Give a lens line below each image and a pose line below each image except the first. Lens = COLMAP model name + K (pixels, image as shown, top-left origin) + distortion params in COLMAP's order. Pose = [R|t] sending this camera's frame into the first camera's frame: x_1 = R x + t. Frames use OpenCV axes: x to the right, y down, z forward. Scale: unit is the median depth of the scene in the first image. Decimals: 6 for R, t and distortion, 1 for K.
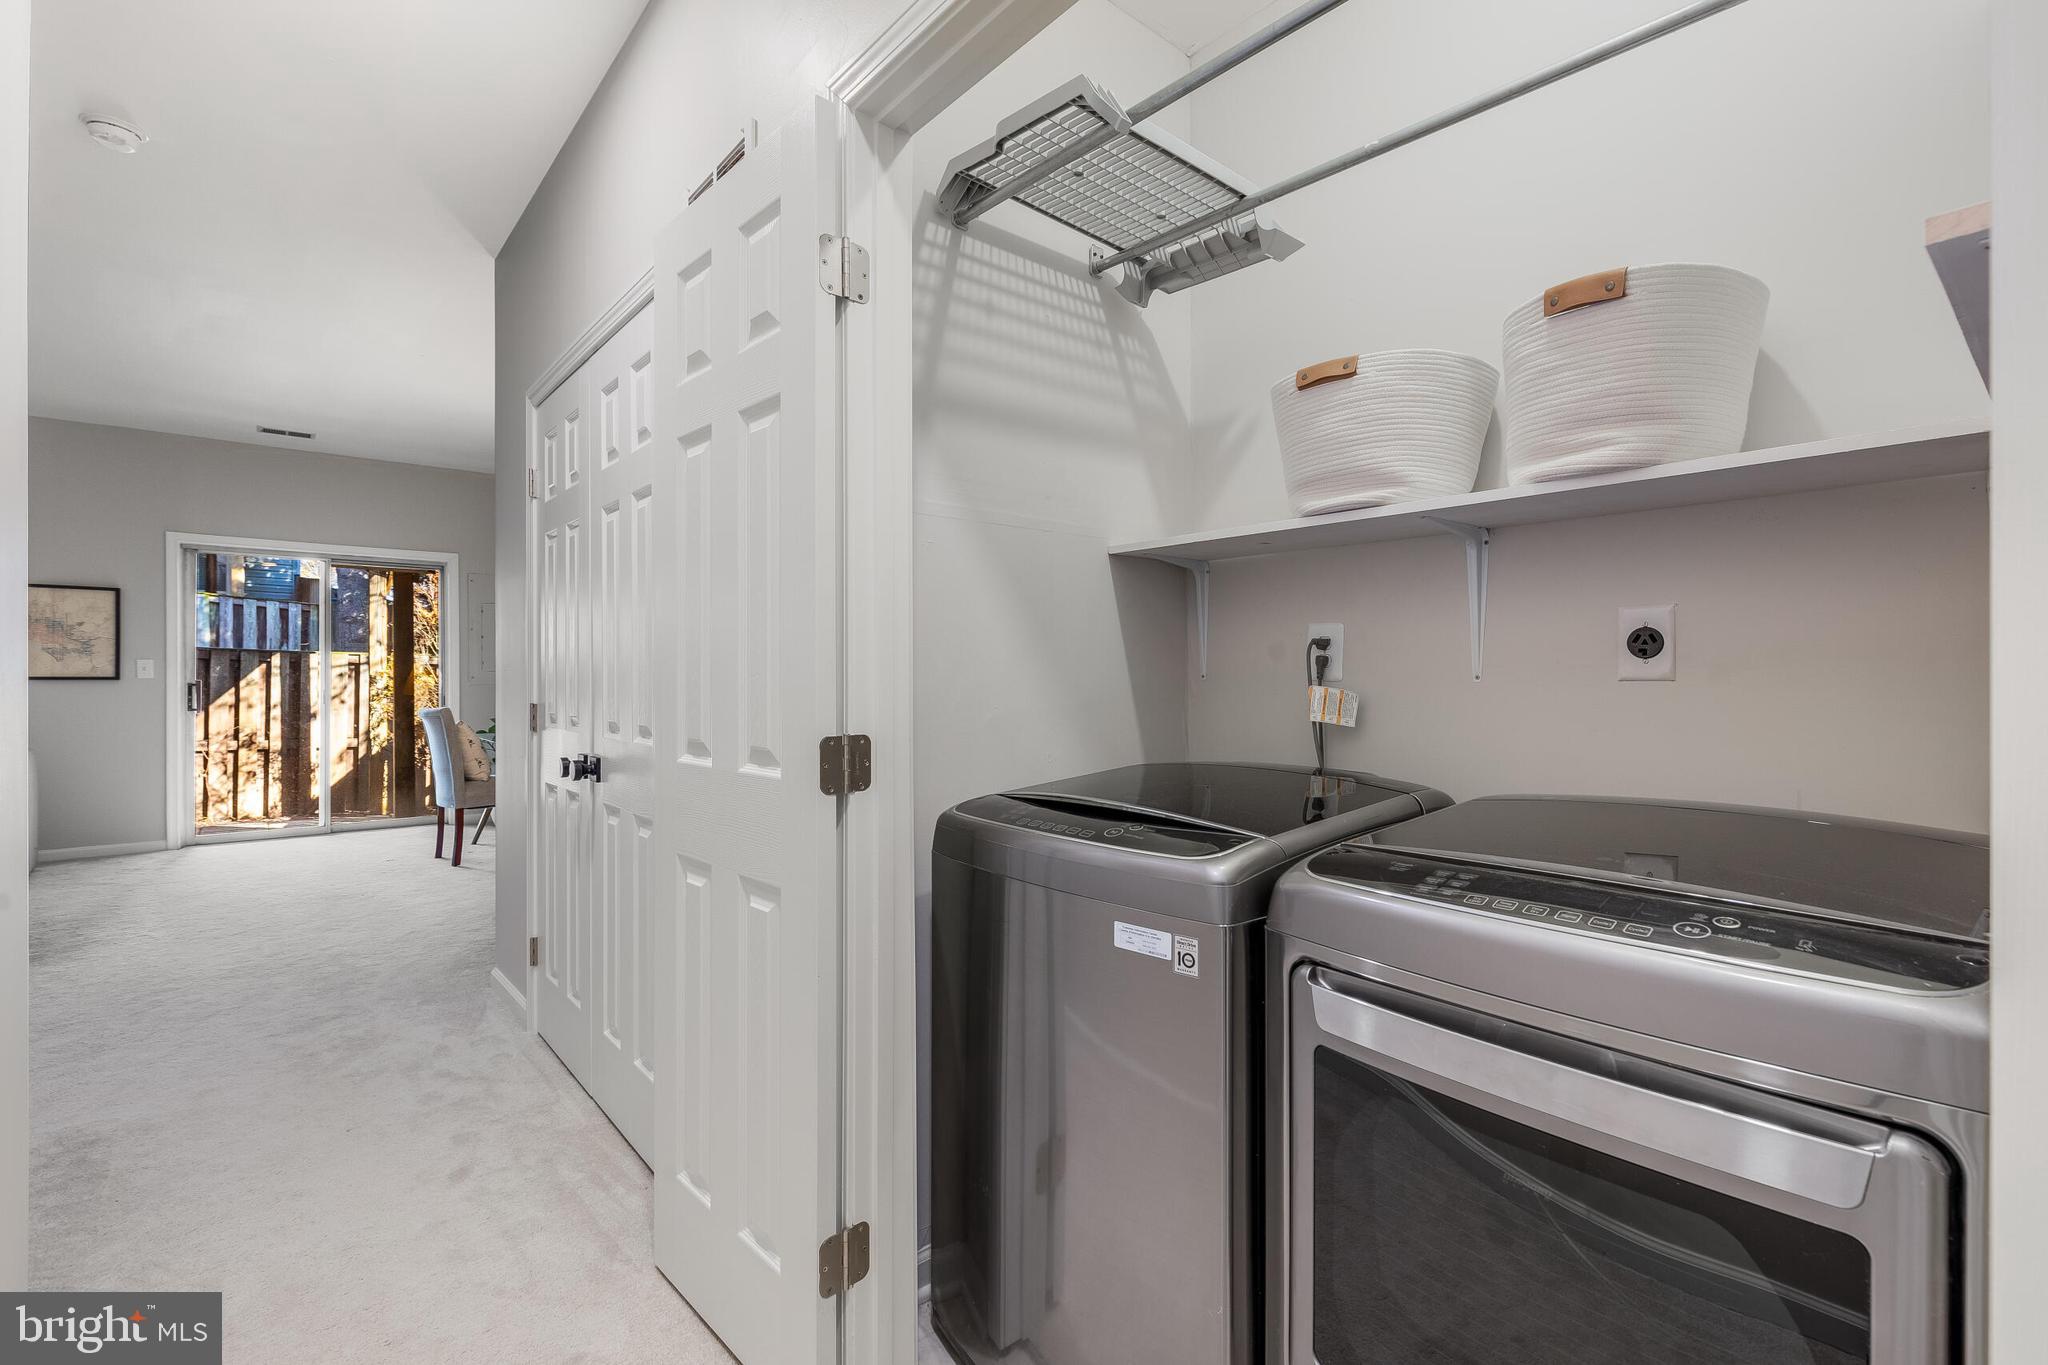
lens RADIAL K [[929.3, 0, 1012.5], [0, 929.3, 677.4], [0, 0, 1]] dist [0.014864, -0.001142]
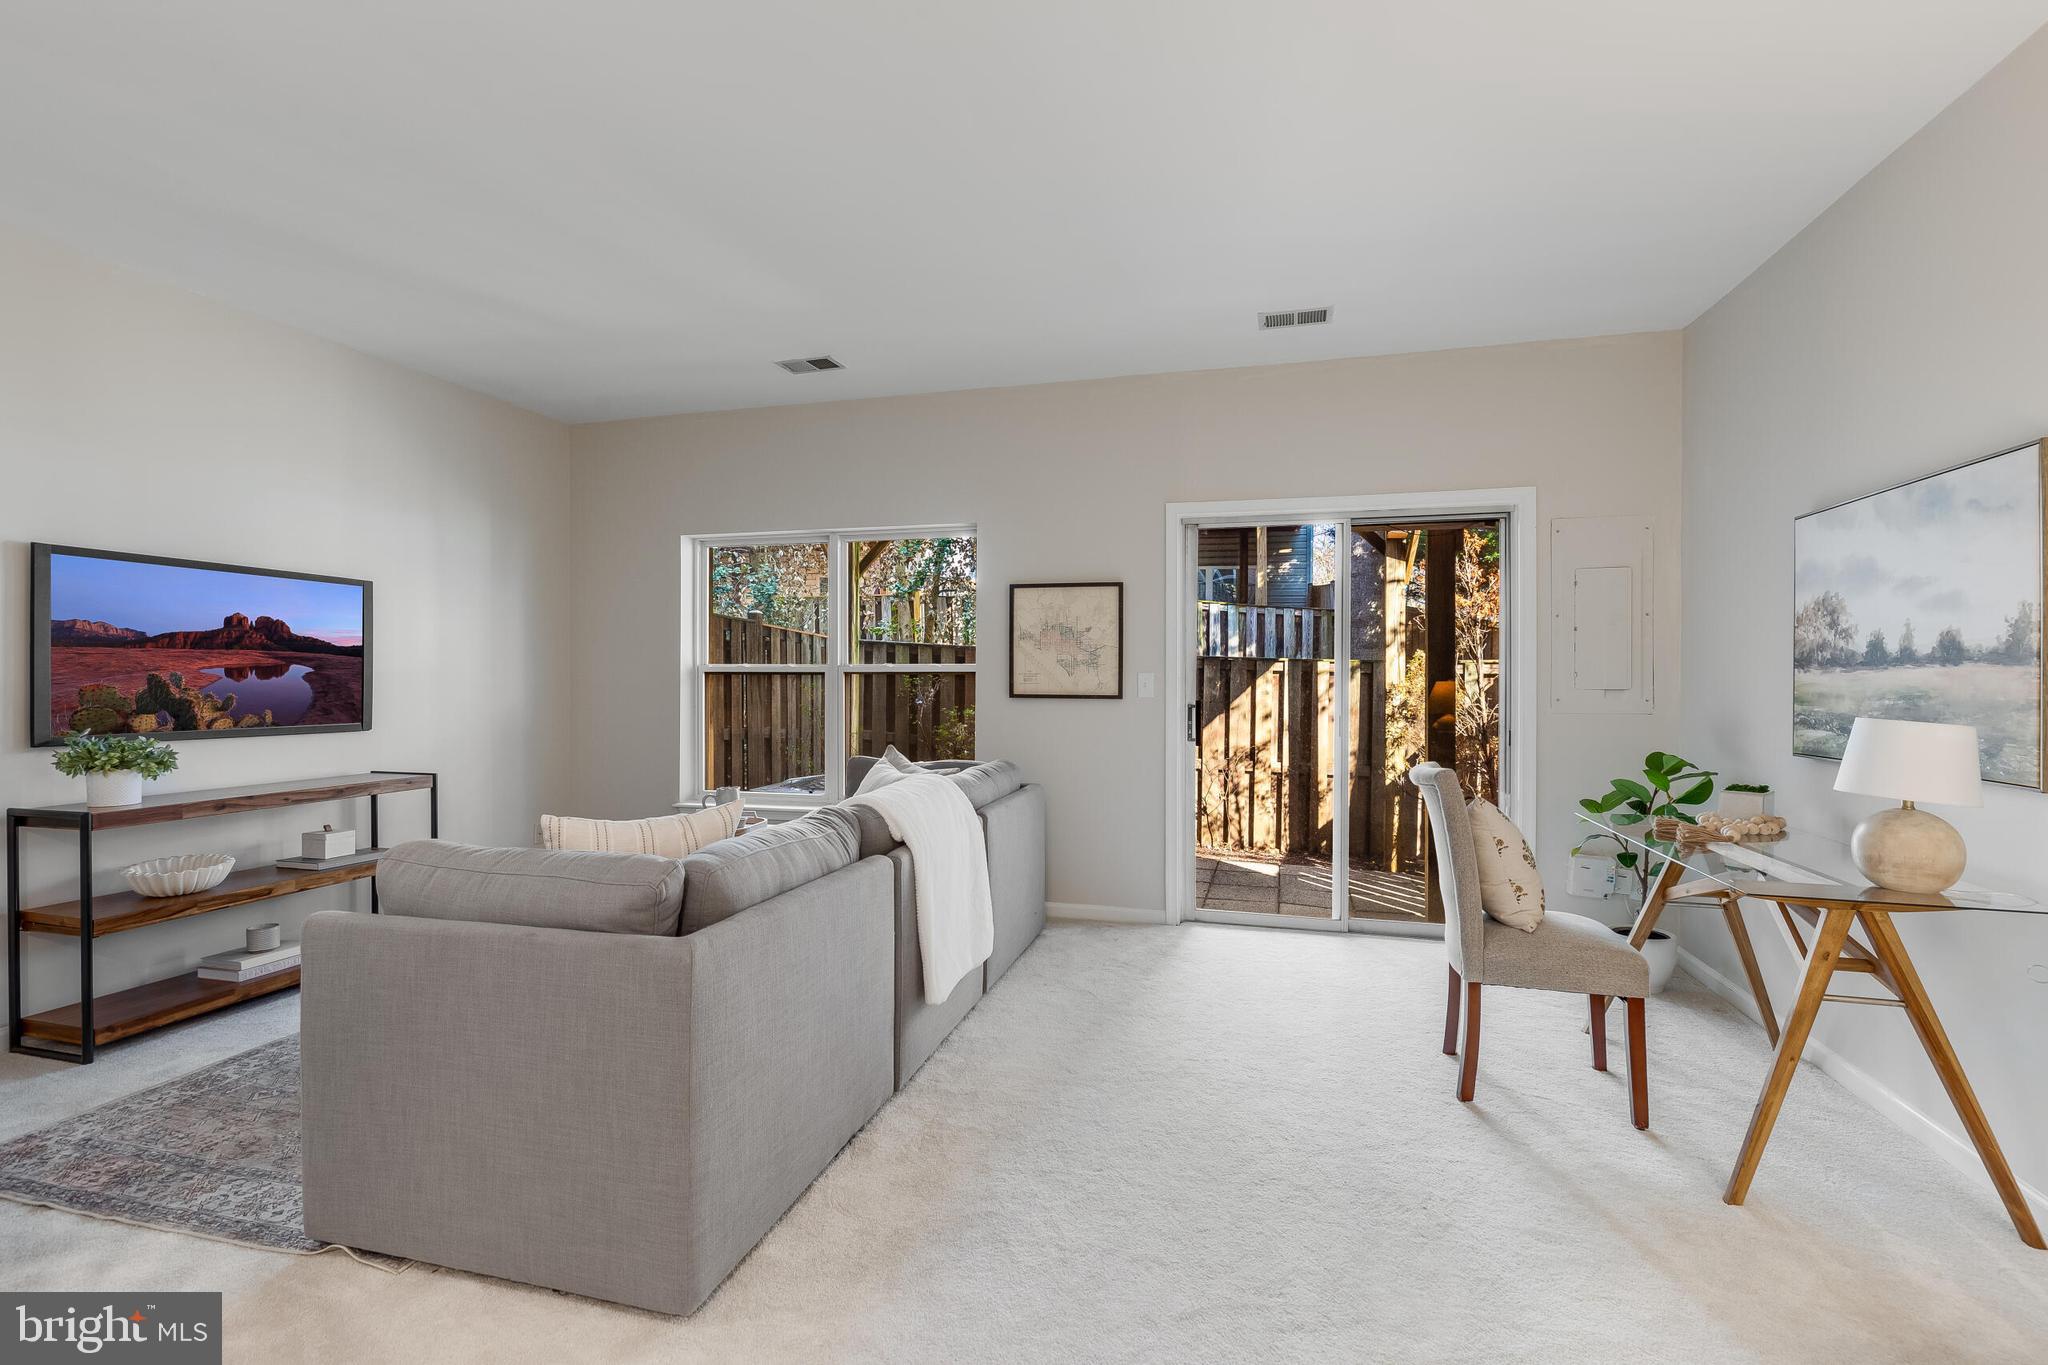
lens RADIAL K [[929.3, 0, 1013.6], [0, 929.3, 679.9], [0, 0, 1]] dist [0.014864, -0.001142]
pose [[0.573083, 0.003058, -0.819492, -0.346855], [-0.004921, 0.999988, 0.000290, -0.012526], [0.819483, 0.003866, 0.573091, 0.457596]]
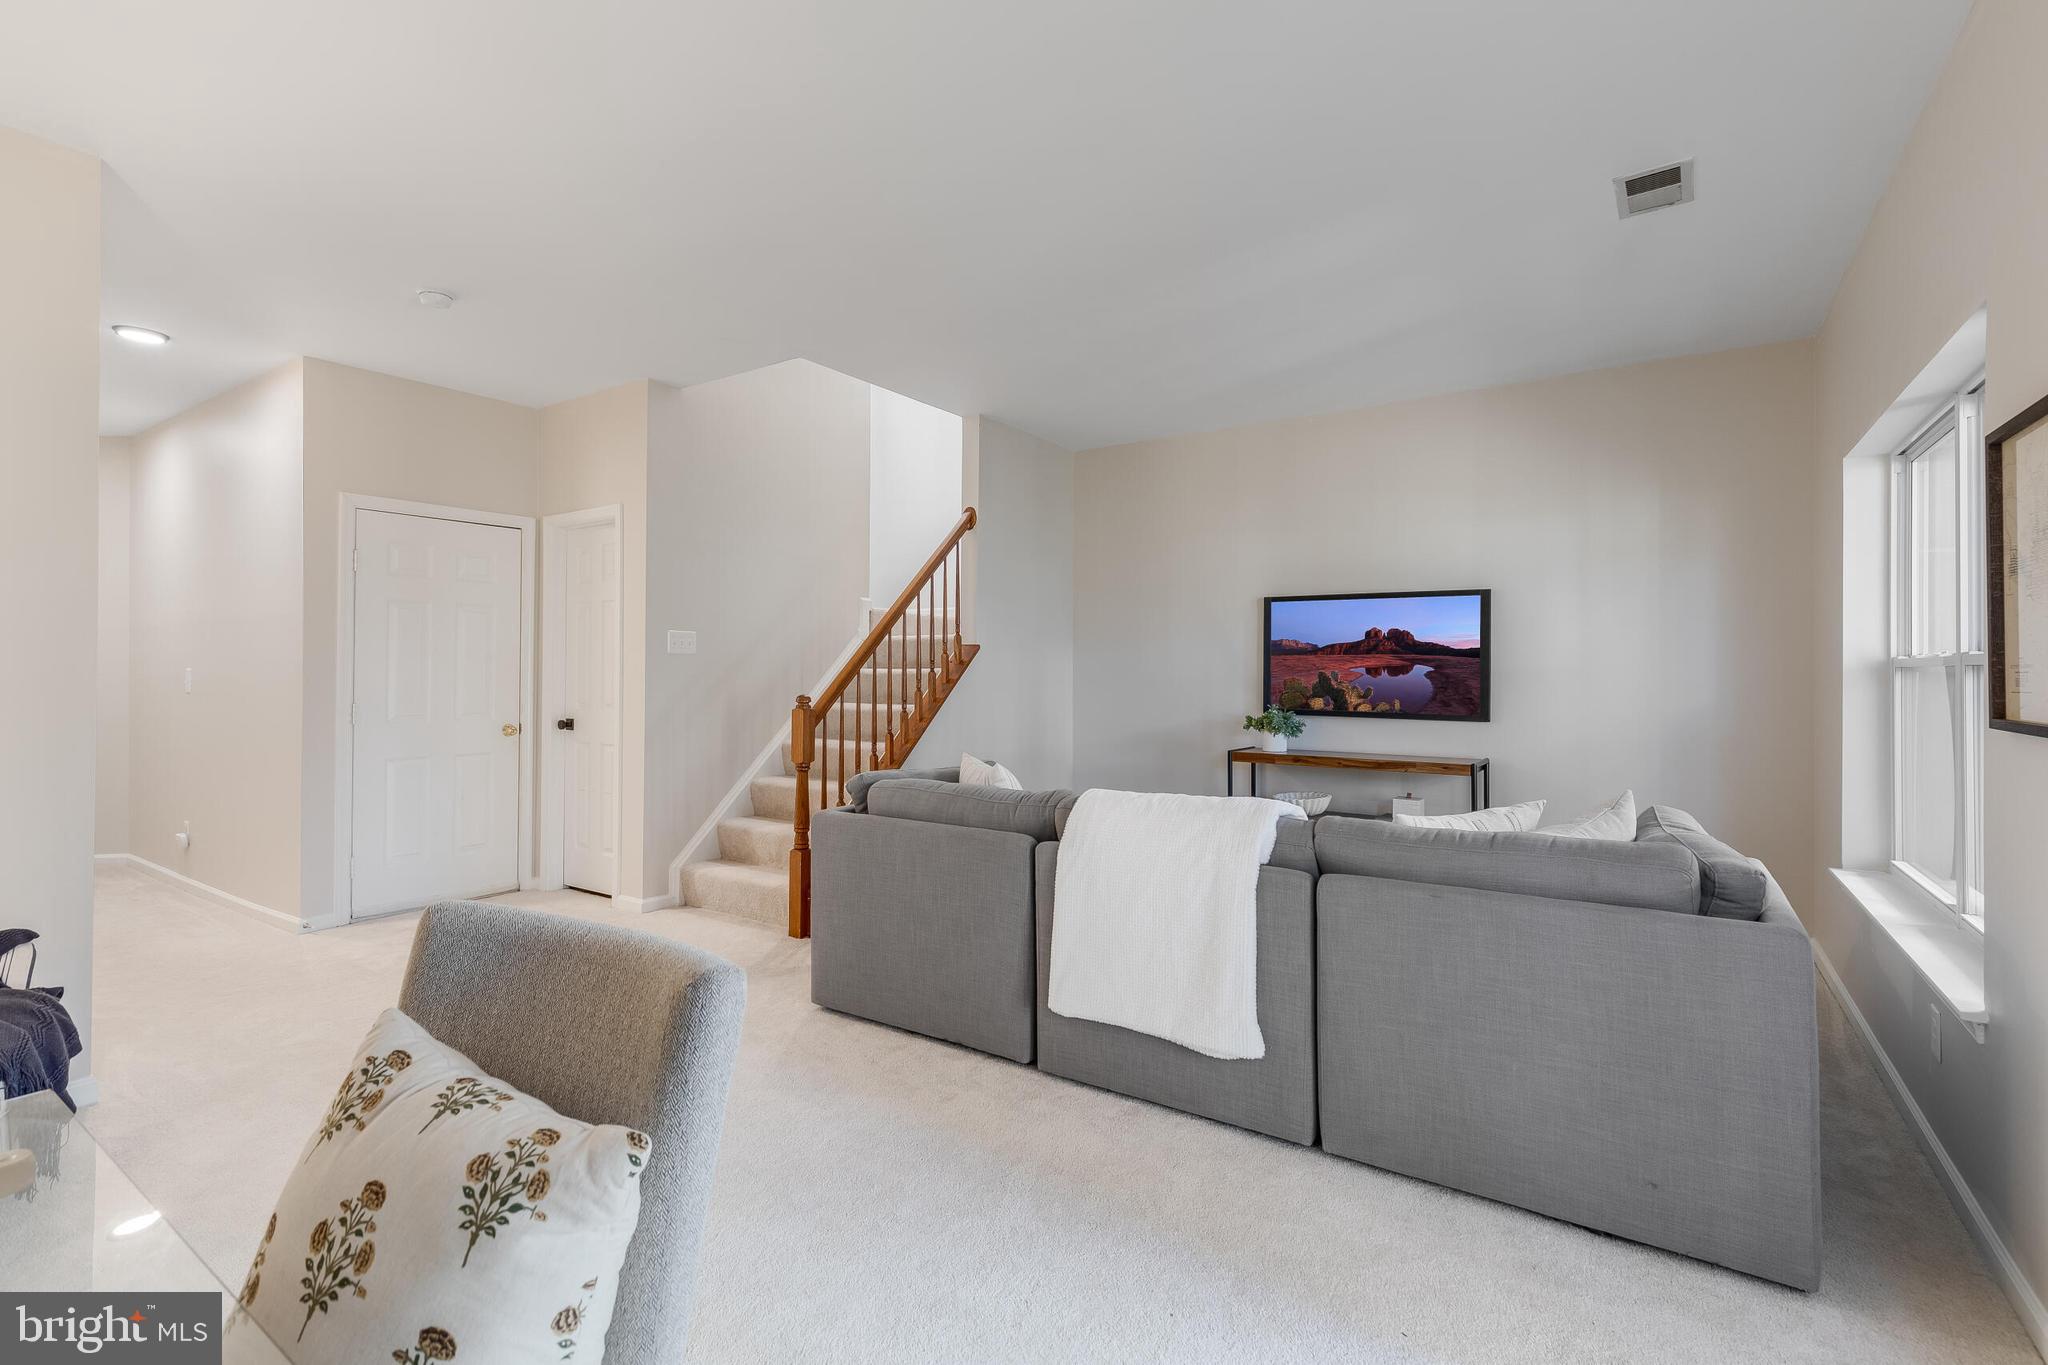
lens RADIAL K [[929.3, 0, 1020.9], [0, 929.3, 669.4], [0, 0, 1]] dist [0.014864, -0.001142]
pose [[-0.958099, -0.007238, -0.286345, -0.585864], [-0.008701, 0.999955, 0.003835, -0.016419], [0.286304, 0.006166, -0.958119, 1.076591]]
